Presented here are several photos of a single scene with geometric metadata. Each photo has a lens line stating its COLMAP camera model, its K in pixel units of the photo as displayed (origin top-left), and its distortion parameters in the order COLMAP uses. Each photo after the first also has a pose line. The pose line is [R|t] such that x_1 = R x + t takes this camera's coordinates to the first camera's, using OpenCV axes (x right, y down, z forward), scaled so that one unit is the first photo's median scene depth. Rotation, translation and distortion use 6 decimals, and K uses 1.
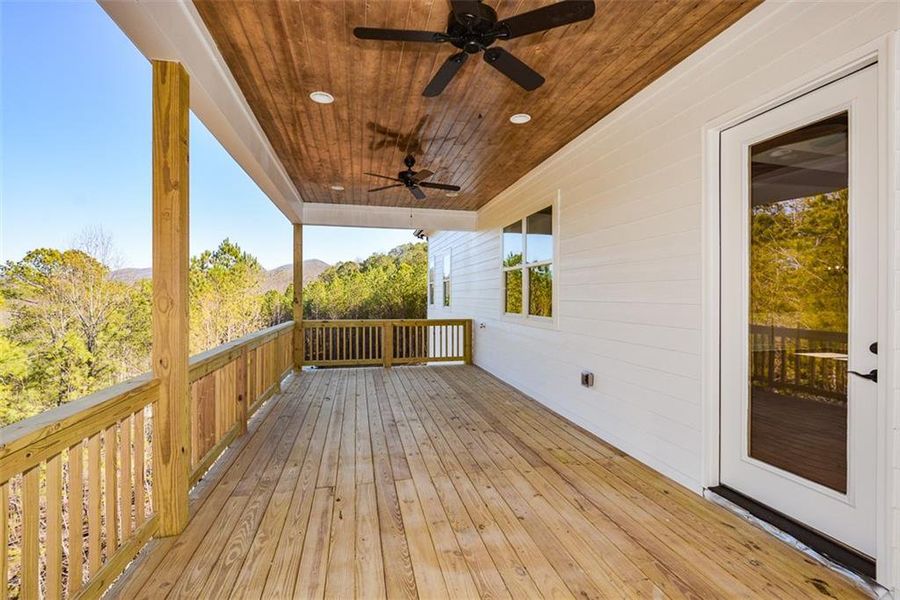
lens RADIAL K [[395.7, 0, 452.8], [0, 395.7, 296.8], [0, 0, 1]] dist [-0.000495, -0.002006]
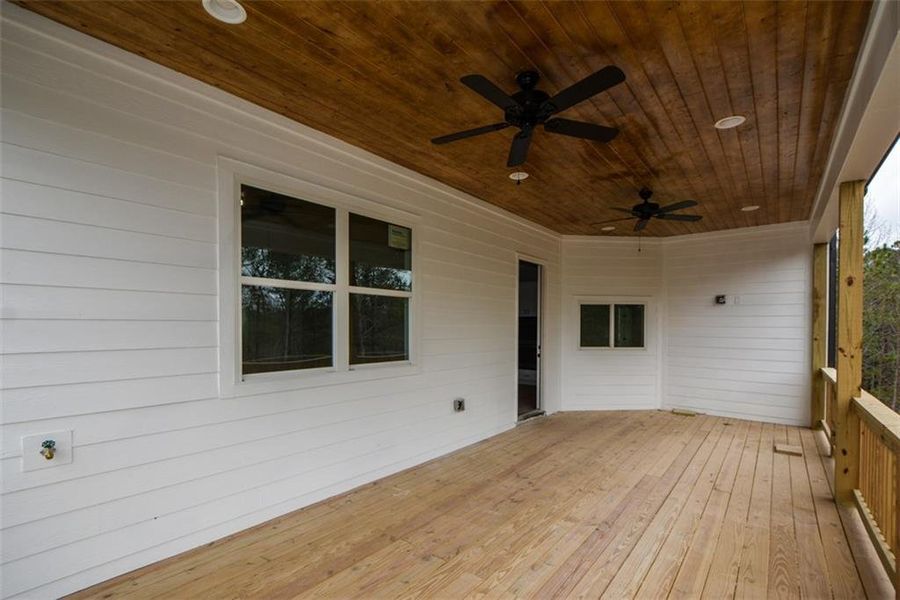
lens RADIAL K [[395.7, 0, 438.5], [0, 395.7, 328.3], [0, 0, 1]] dist [-0.000495, -0.002006]
pose [[-0.582099, -0.013138, 0.813012, -0.430049], [-0.003183, 0.999899, 0.013879, -0.025128], [-0.813112, 0.005492, -0.582081, 1.302267]]
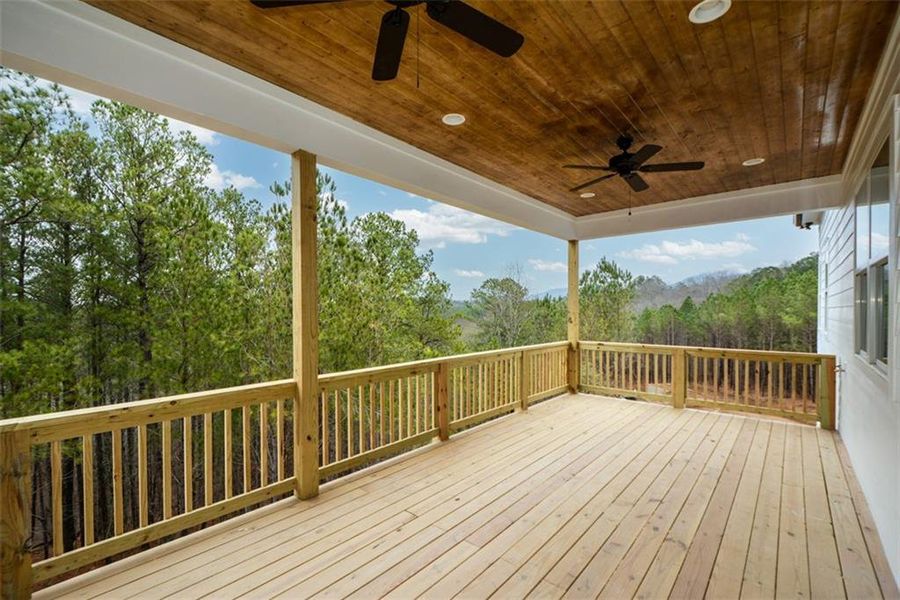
lens RADIAL K [[395.7, 0, 454.6], [0, 395.7, 315.3], [0, 0, 1]] dist [-0.000495, -0.002006]
pose [[0.582259, 0.006532, -0.812977, 0.297368], [0.003050, 0.999943, 0.010219, -0.018122], [0.812997, -0.008430, 0.582206, 0.269887]]
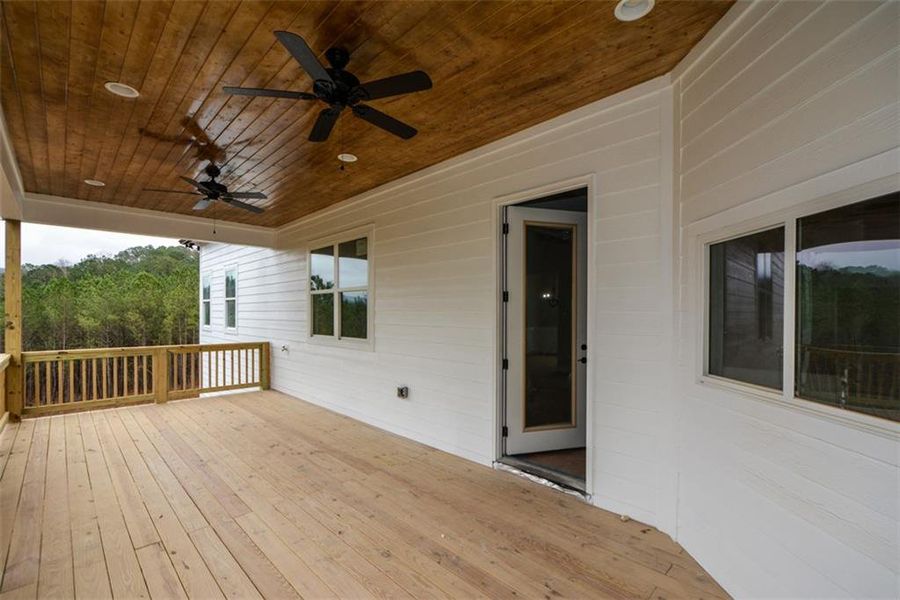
lens RADIAL K [[395.7, 0, 454.4], [0, 395.7, 314.9], [0, 0, 1]] dist [-0.000495, -0.002006]
pose [[0.850664, -0.003029, 0.525702, -0.107945], [-0.000049, 0.999983, 0.005842, -0.019400], [-0.525710, -0.004995, 0.850649, -0.054665]]
